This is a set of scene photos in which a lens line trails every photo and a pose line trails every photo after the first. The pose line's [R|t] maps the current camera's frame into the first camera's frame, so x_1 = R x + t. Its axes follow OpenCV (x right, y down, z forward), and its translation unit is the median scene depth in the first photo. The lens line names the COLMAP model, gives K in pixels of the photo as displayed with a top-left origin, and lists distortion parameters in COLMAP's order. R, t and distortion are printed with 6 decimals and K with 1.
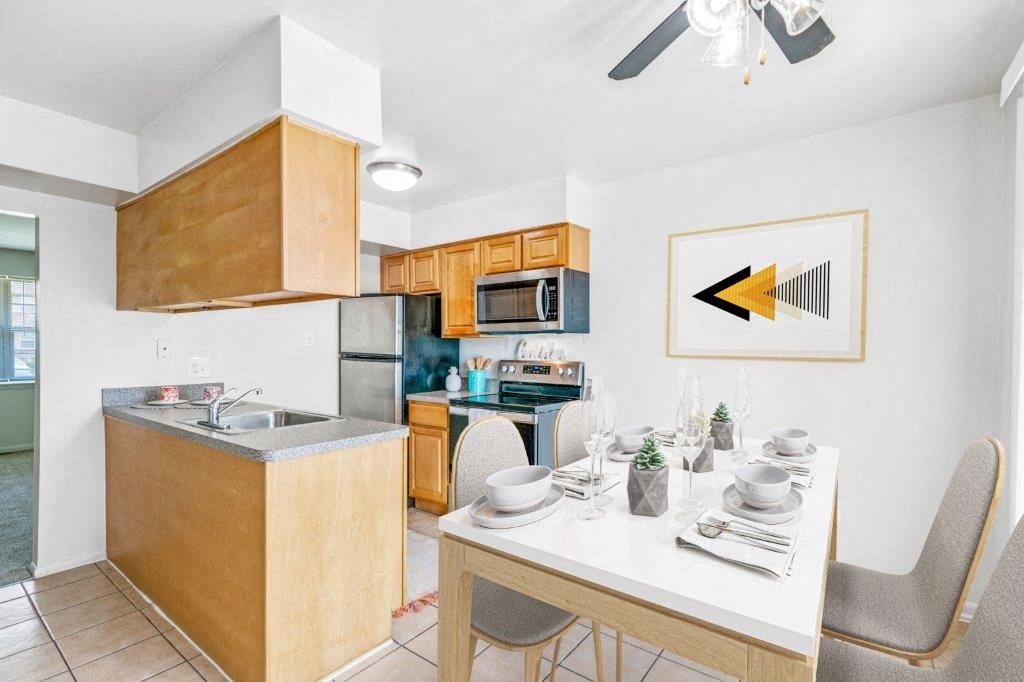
lens RADIAL K [[468.3, 0, 515.8], [0, 468.3, 346.4], [0, 0, 1]] dist [-0.002736, -0.000226]
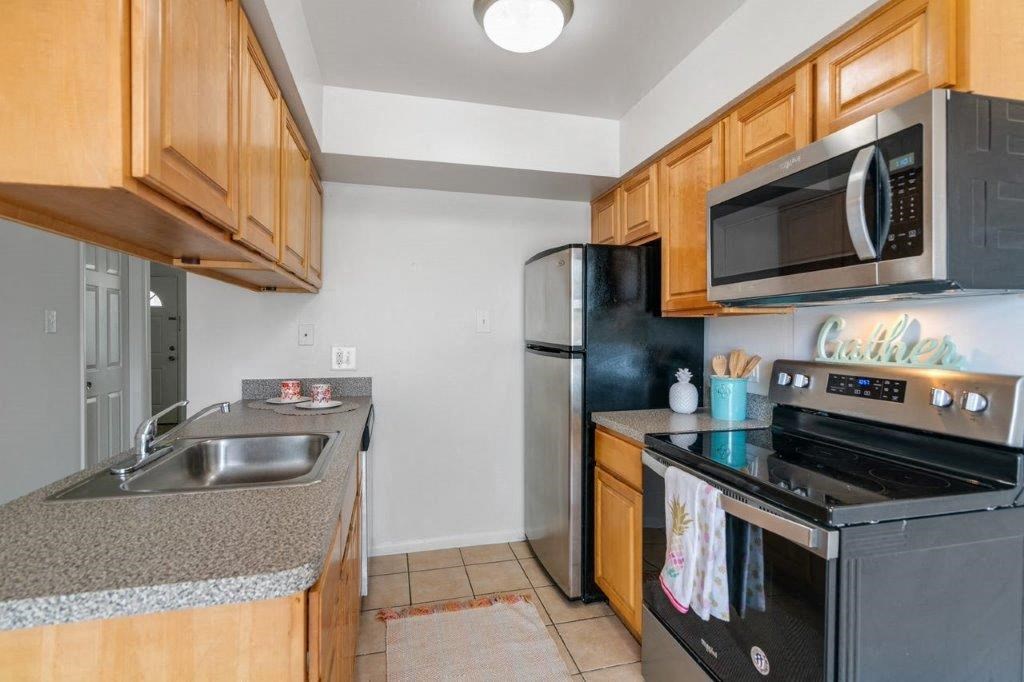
lens RADIAL K [[468.3, 0, 505.1], [0, 468.3, 334.6], [0, 0, 1]] dist [-0.002736, -0.000226]
pose [[0.773471, 0.000427, -0.633832, 0.060203], [0.001654, 0.999995, 0.002691, 0.001429], [0.633830, -0.003130, 0.773466, 0.473854]]
